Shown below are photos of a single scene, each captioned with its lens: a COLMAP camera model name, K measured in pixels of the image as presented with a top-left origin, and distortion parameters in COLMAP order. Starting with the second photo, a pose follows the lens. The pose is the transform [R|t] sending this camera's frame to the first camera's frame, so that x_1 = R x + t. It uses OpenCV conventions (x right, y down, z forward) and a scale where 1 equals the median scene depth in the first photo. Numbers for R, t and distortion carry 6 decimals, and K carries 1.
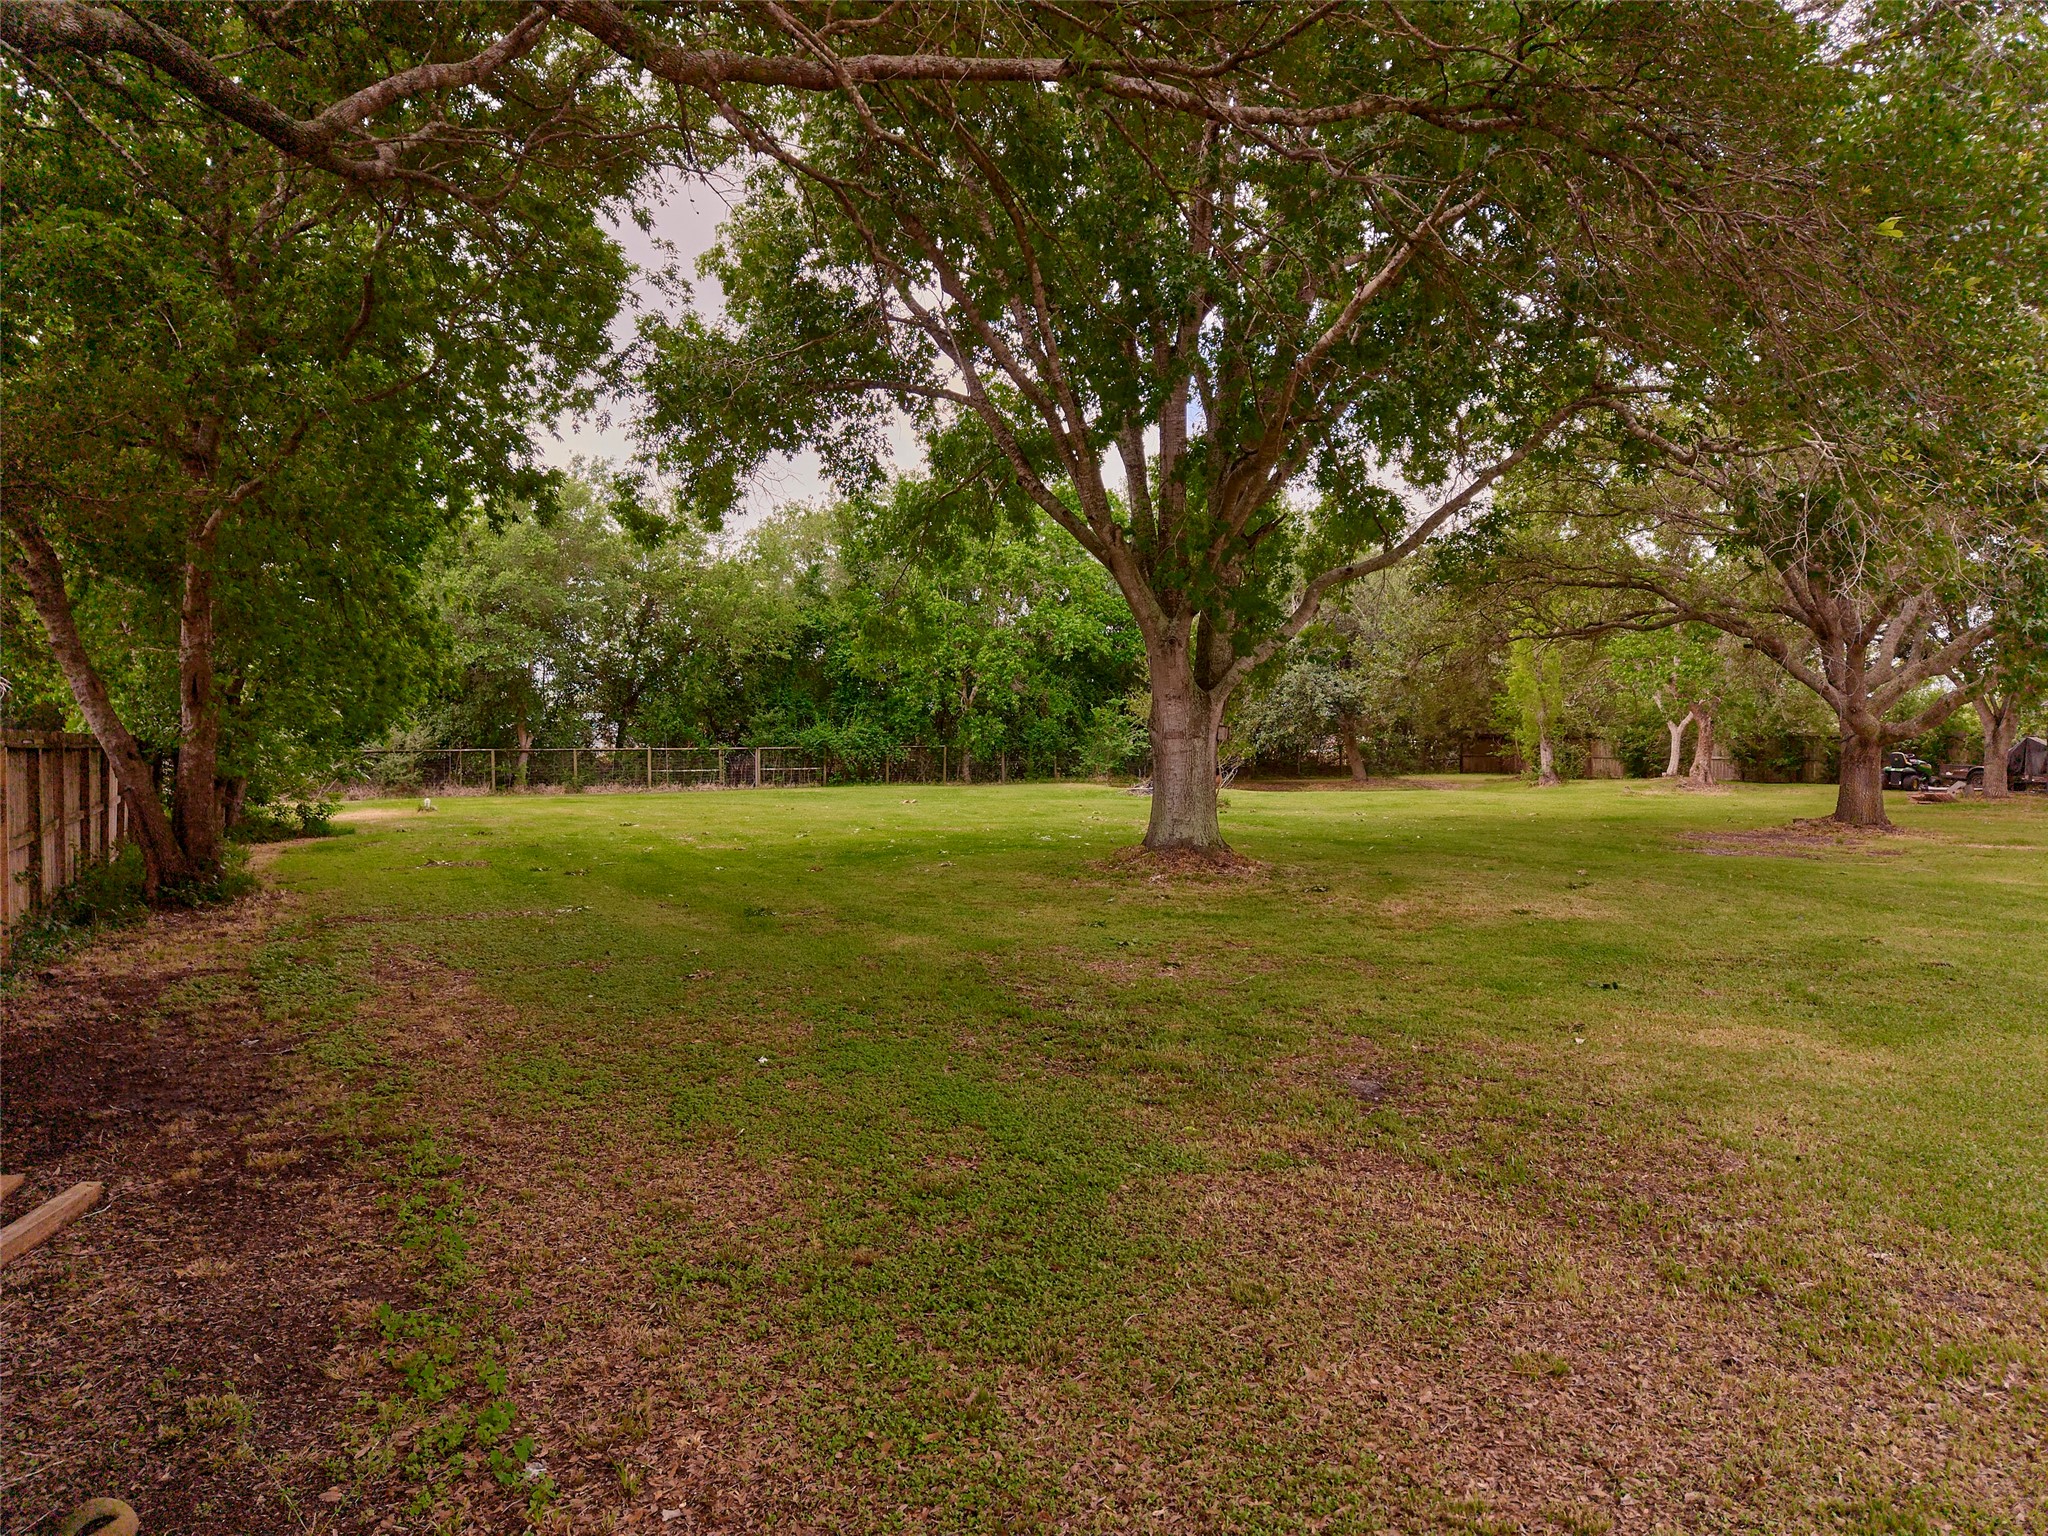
lens RADIAL K [[1381.0, 0, 1007.8], [0, 1381.0, 753.9], [0, 0, 1]] dist [0.031887, -0.026656]
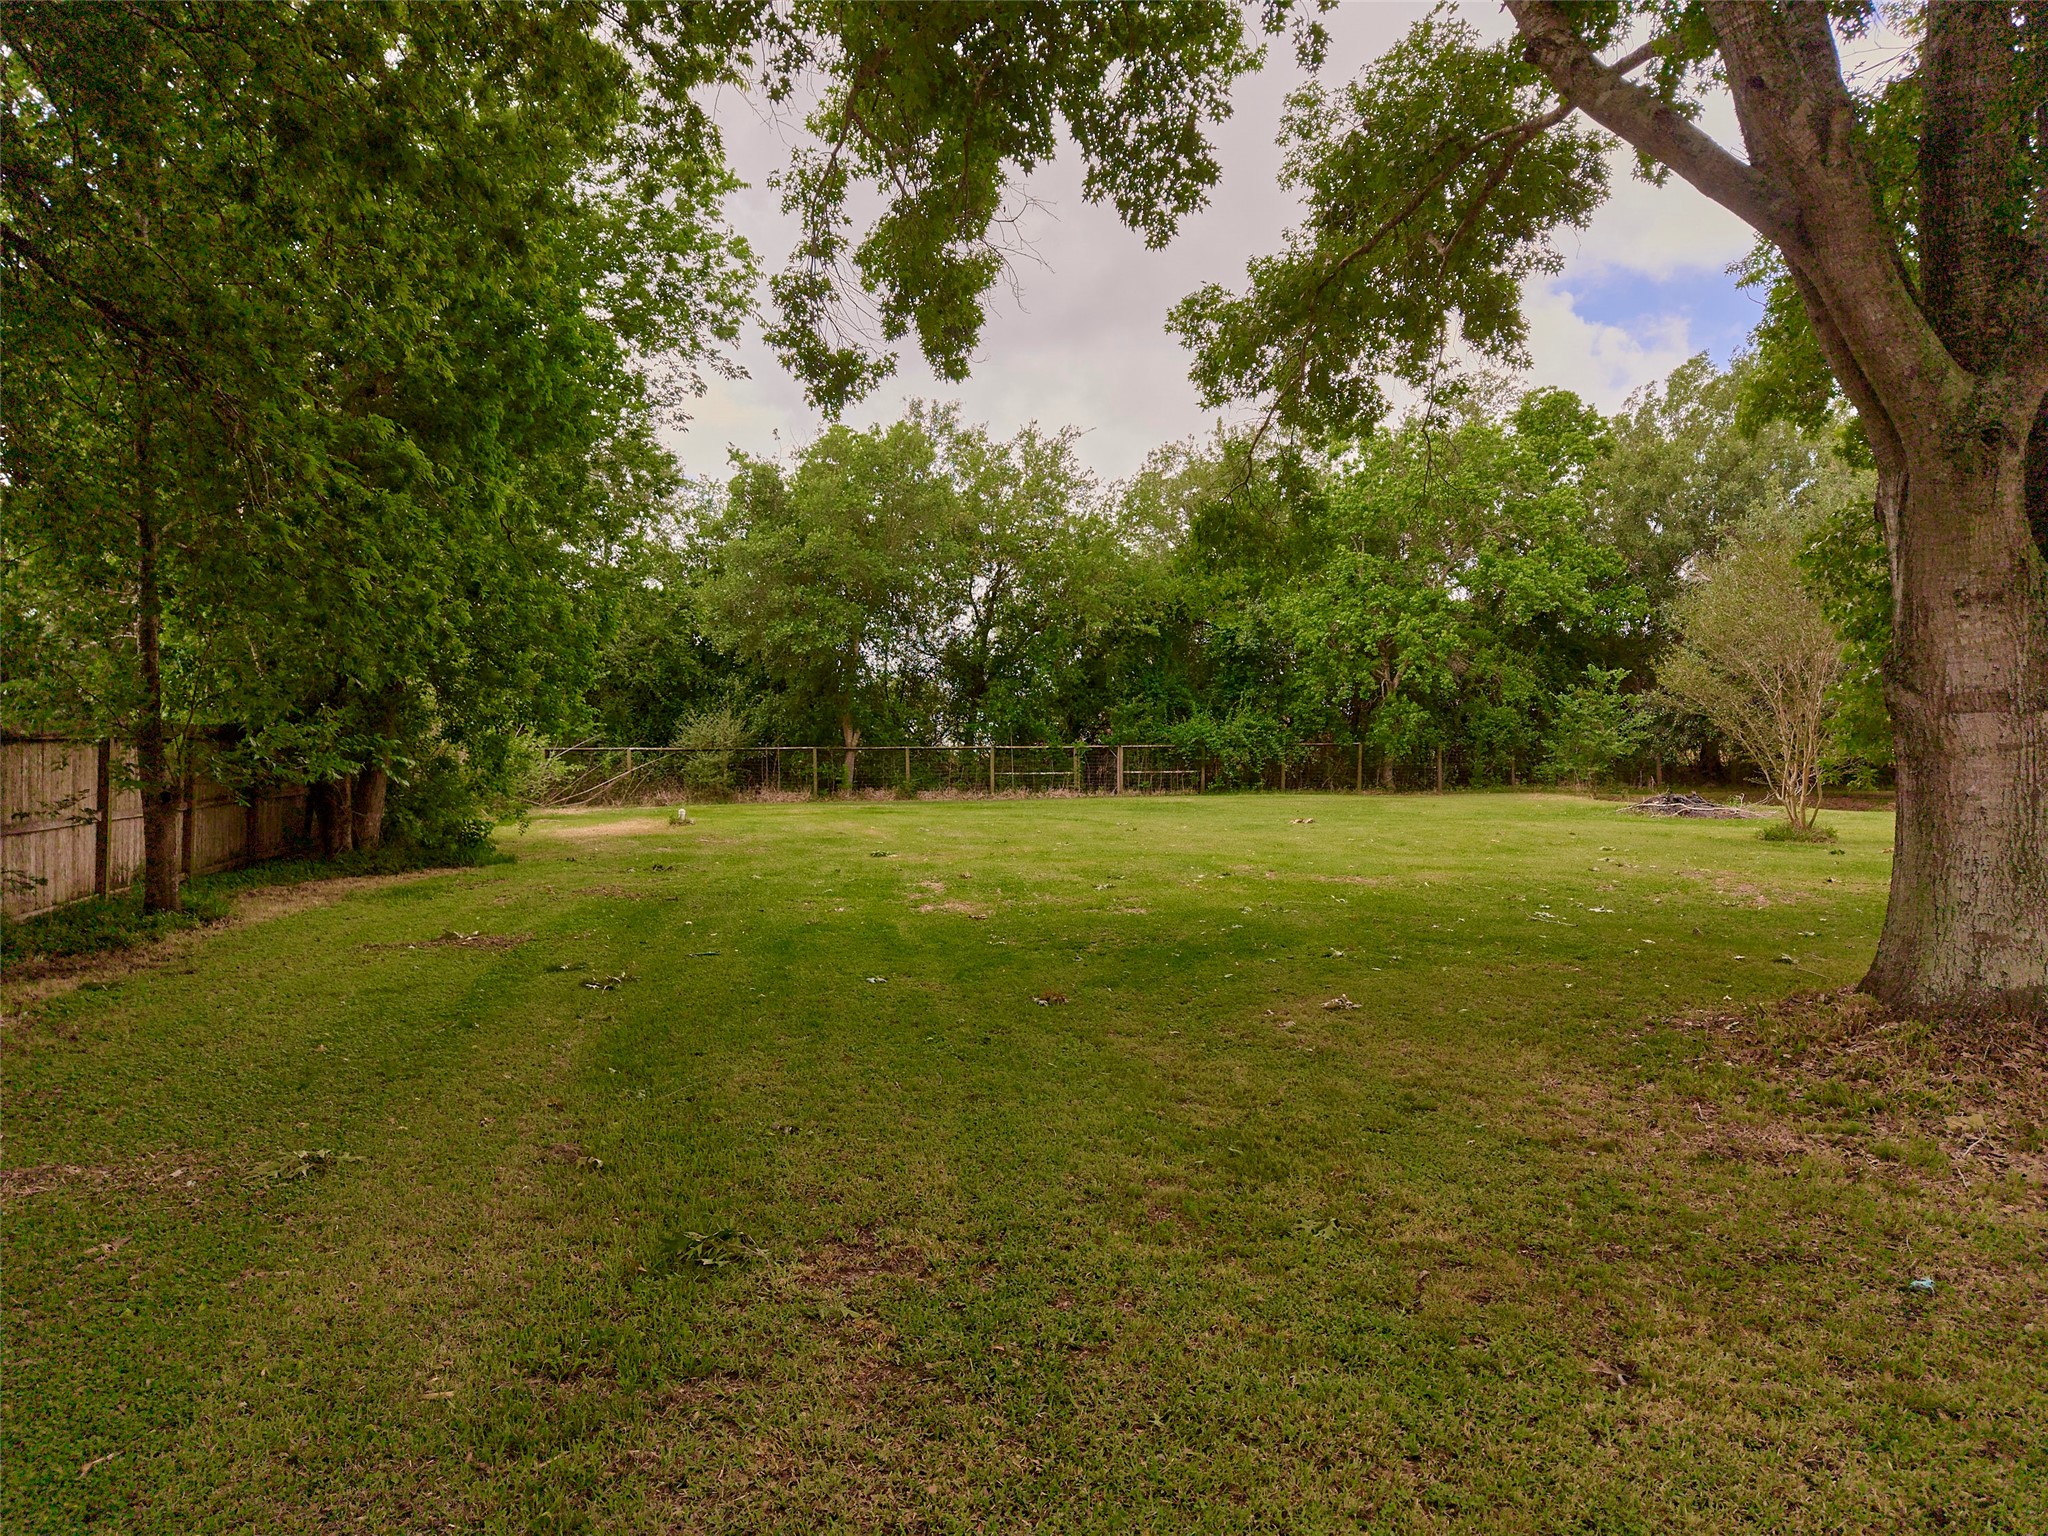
lens RADIAL K [[1381.0, 0, 1022.8], [0, 1381.0, 762.9], [0, 0, 1]] dist [0.031887, -0.026656]
pose [[0.958815, 0.003258, -0.284014, -0.006694], [-0.001051, 0.999968, 0.007921, -0.000510], [0.284030, -0.007296, 0.958788, 0.213879]]
